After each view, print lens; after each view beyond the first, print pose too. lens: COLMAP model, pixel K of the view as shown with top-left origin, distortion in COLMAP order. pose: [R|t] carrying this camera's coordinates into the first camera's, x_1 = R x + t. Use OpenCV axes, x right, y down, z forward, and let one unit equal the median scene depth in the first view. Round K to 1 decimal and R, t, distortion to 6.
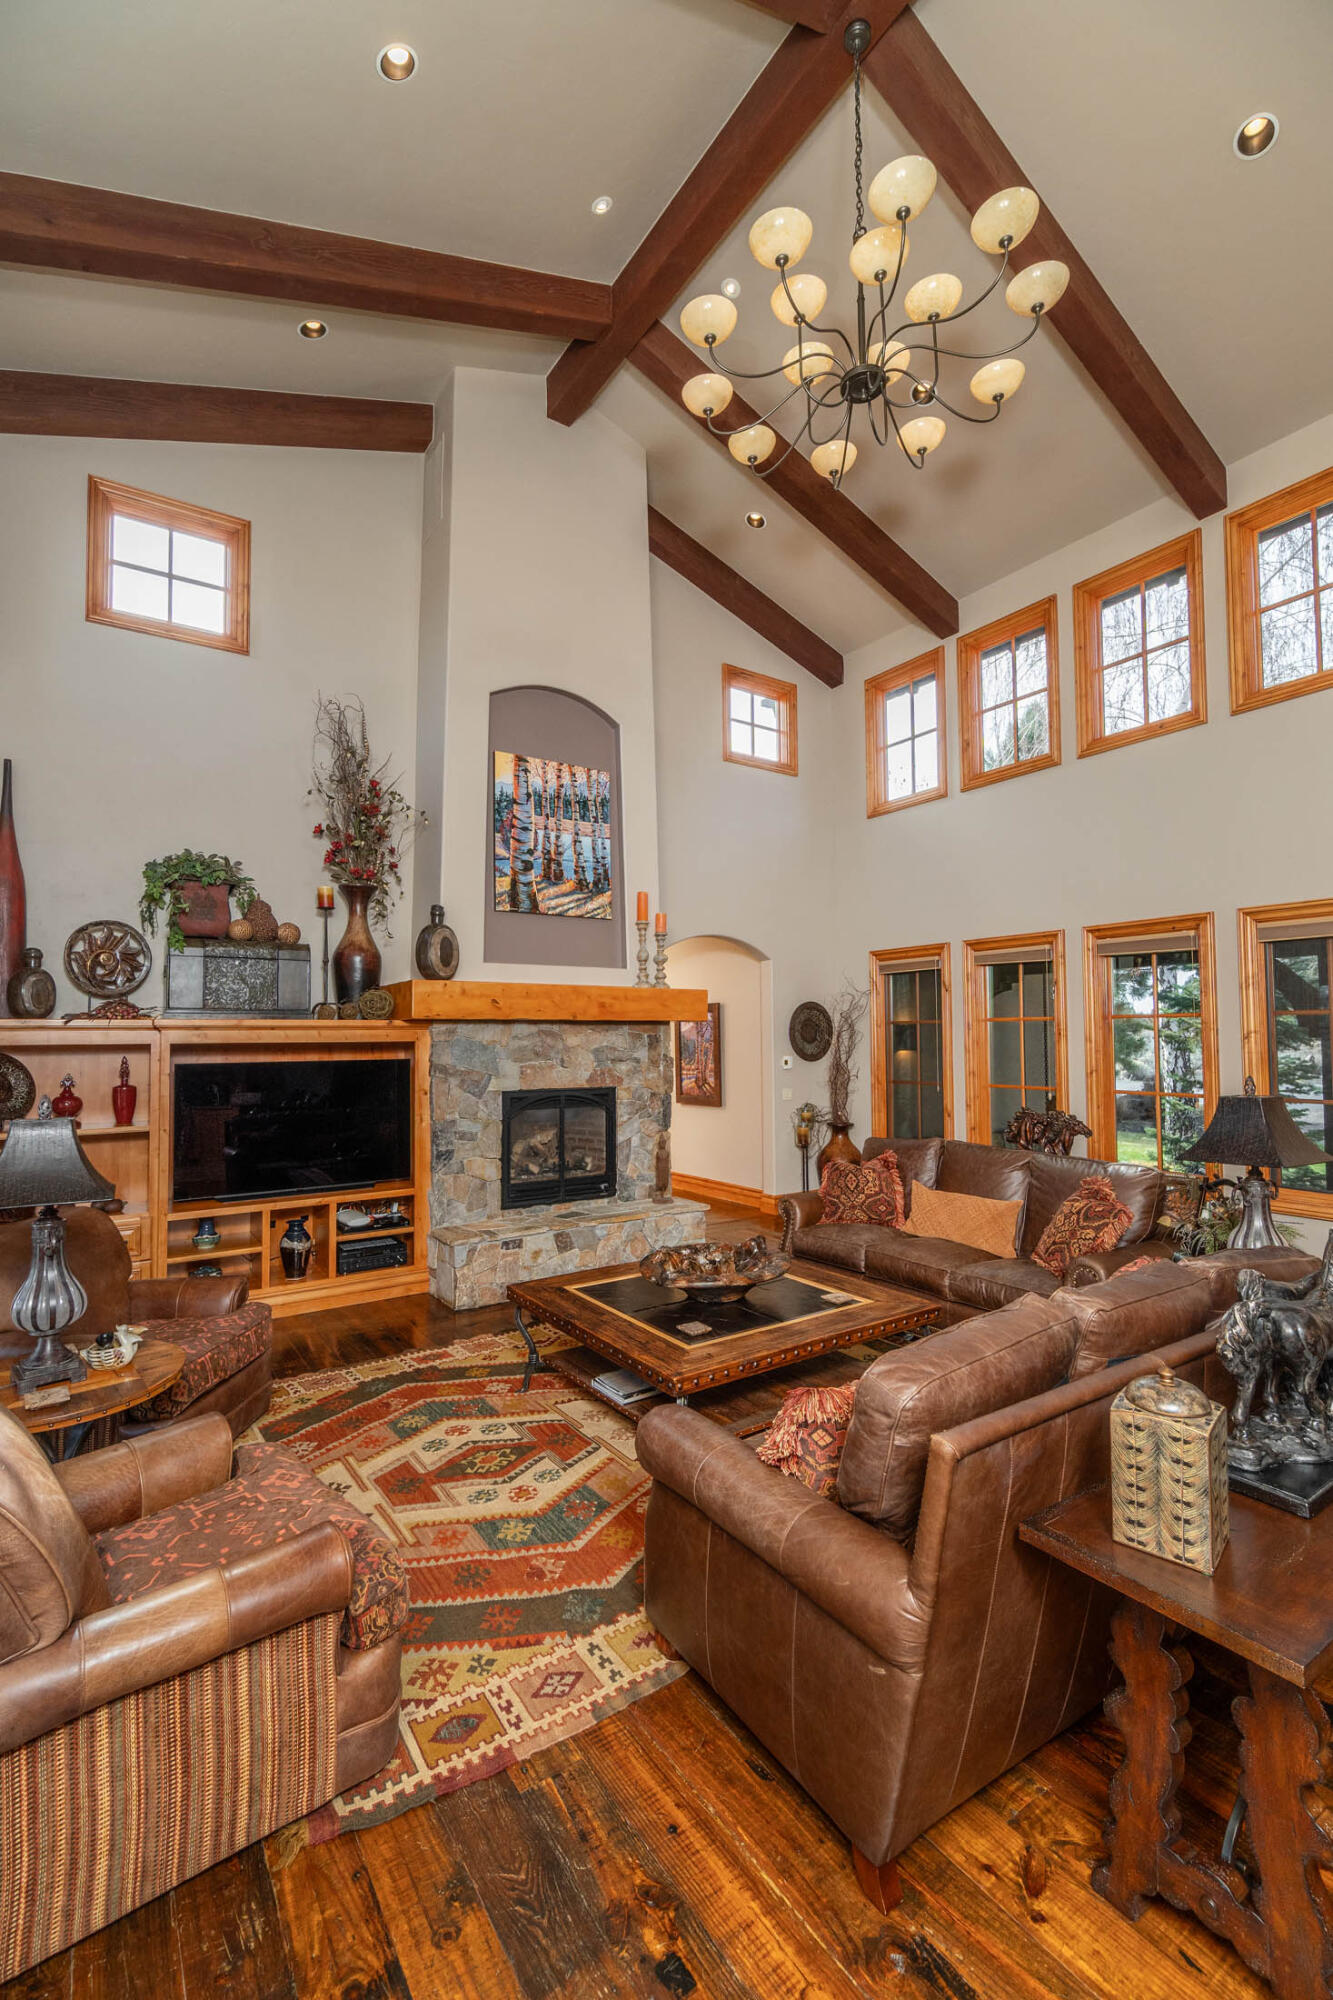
lens RADIAL K [[870.2, 0, 659.0], [0, 870.2, 1002.2], [0, 0, 1]] dist [0.000906, 0.000143]
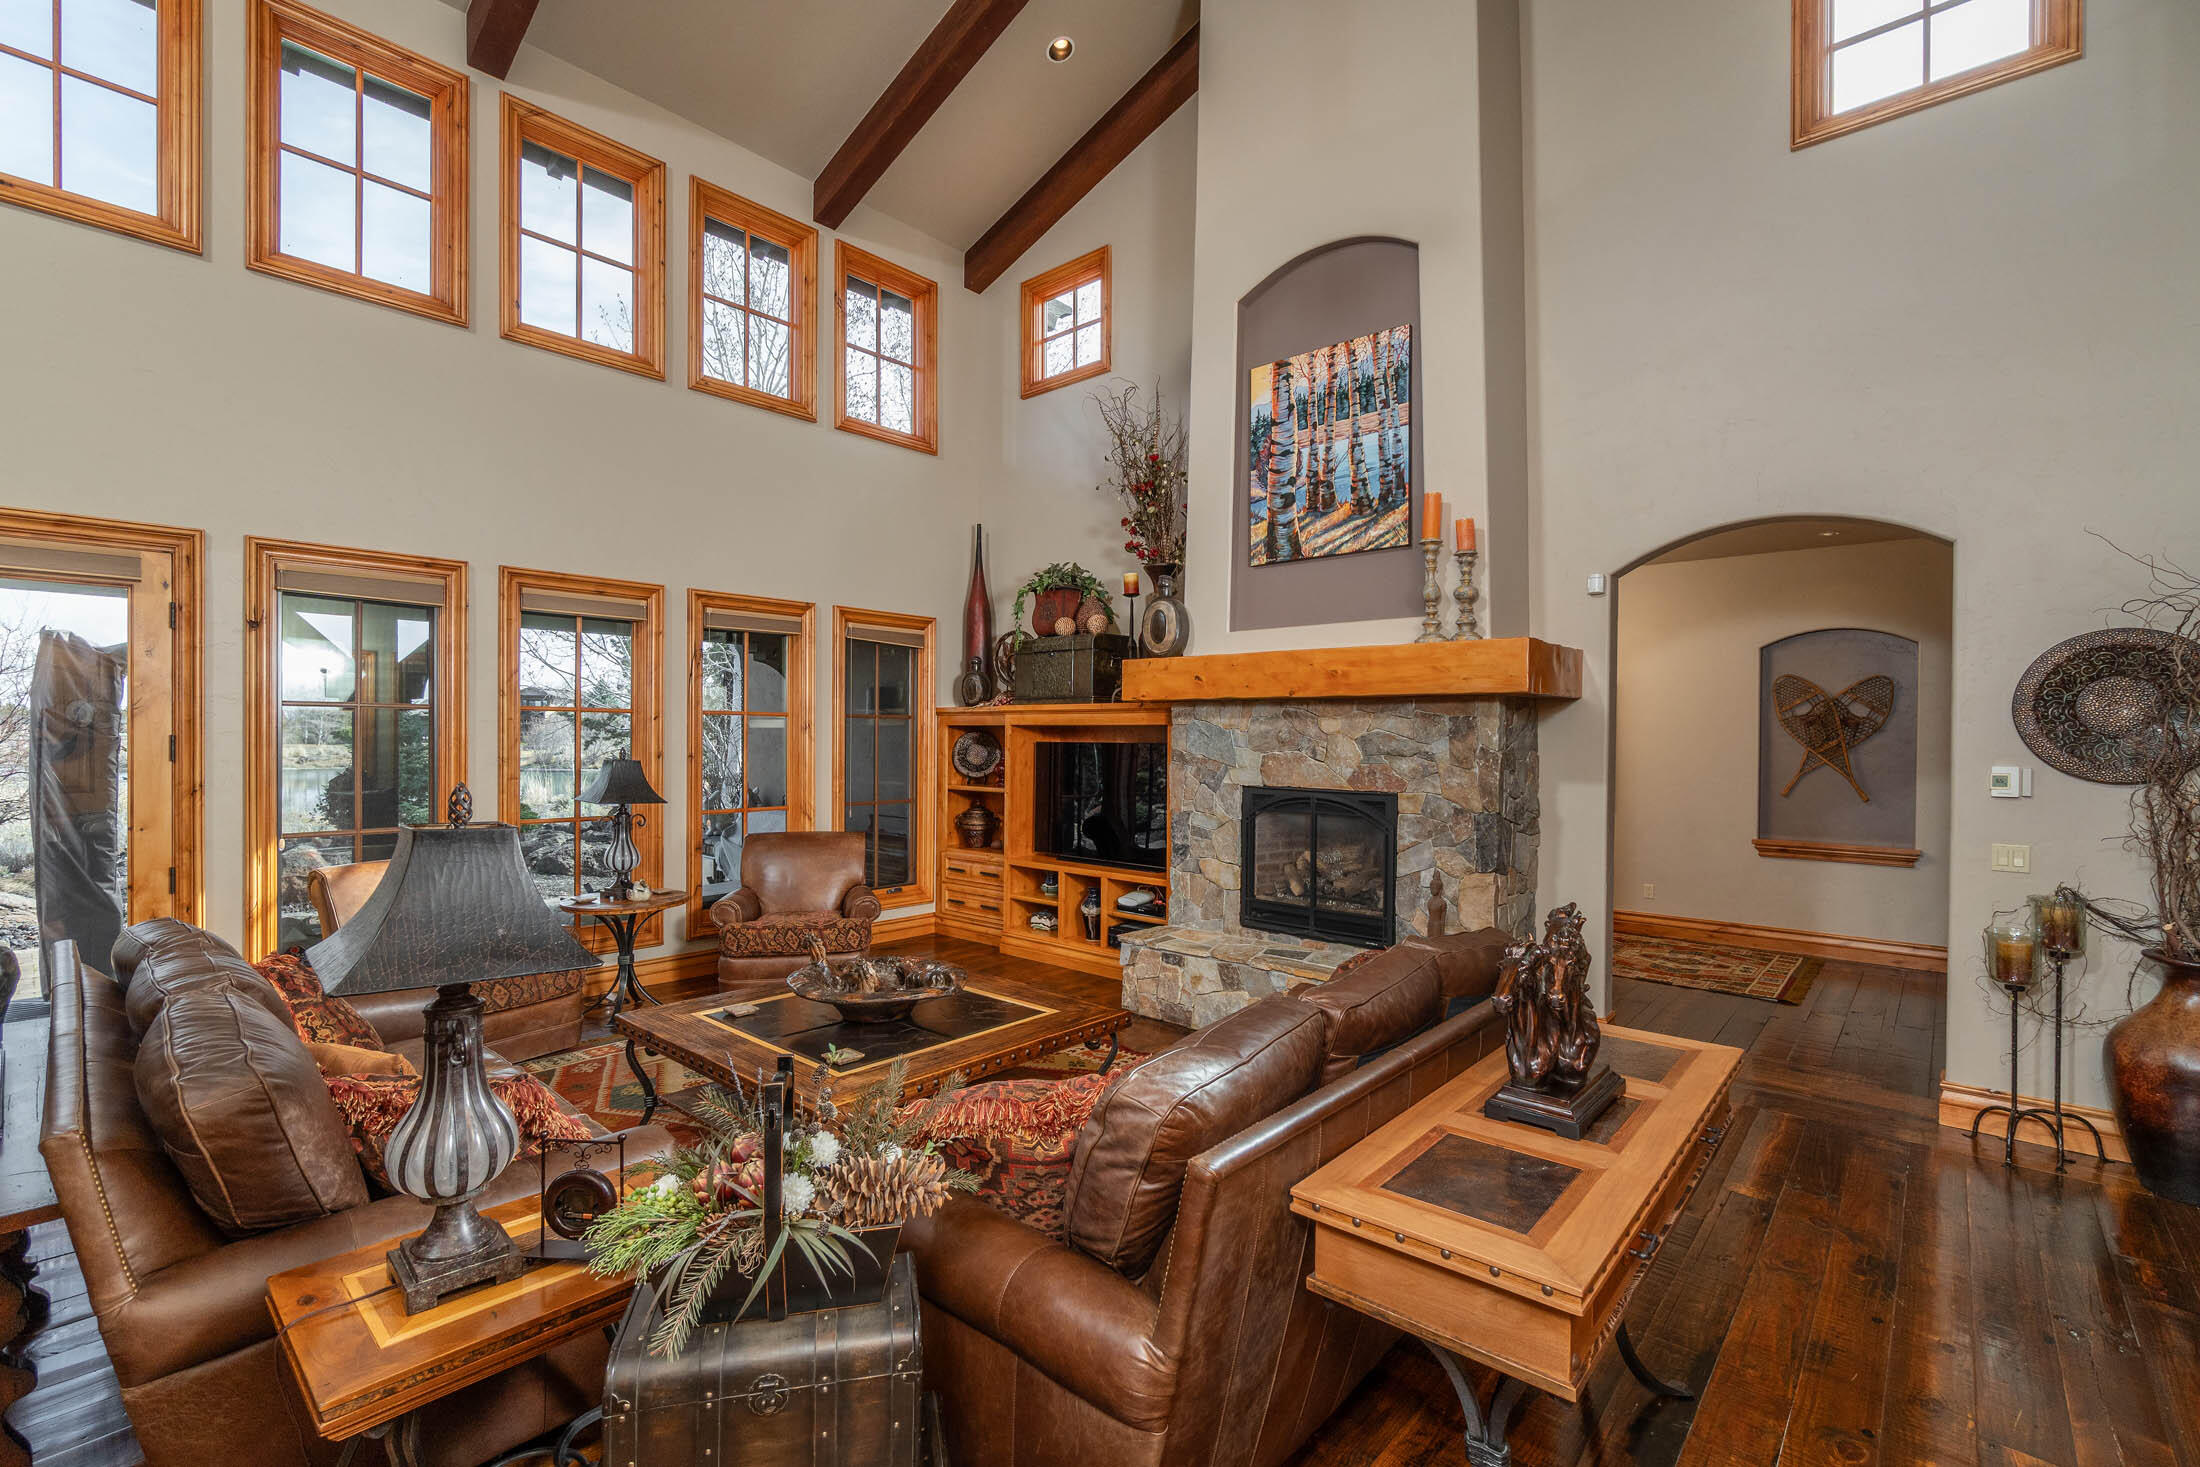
lens RADIAL K [[957.2, 0, 1091.1], [0, 957.2, 738.8], [0, 0, 1]] dist [0.000906, 0.000143]
pose [[0.248973, 0.017403, -0.968354, 0.635631], [0.033830, 0.999072, 0.026653, 0.027510], [0.967920, -0.039395, 0.248153, 0.606505]]
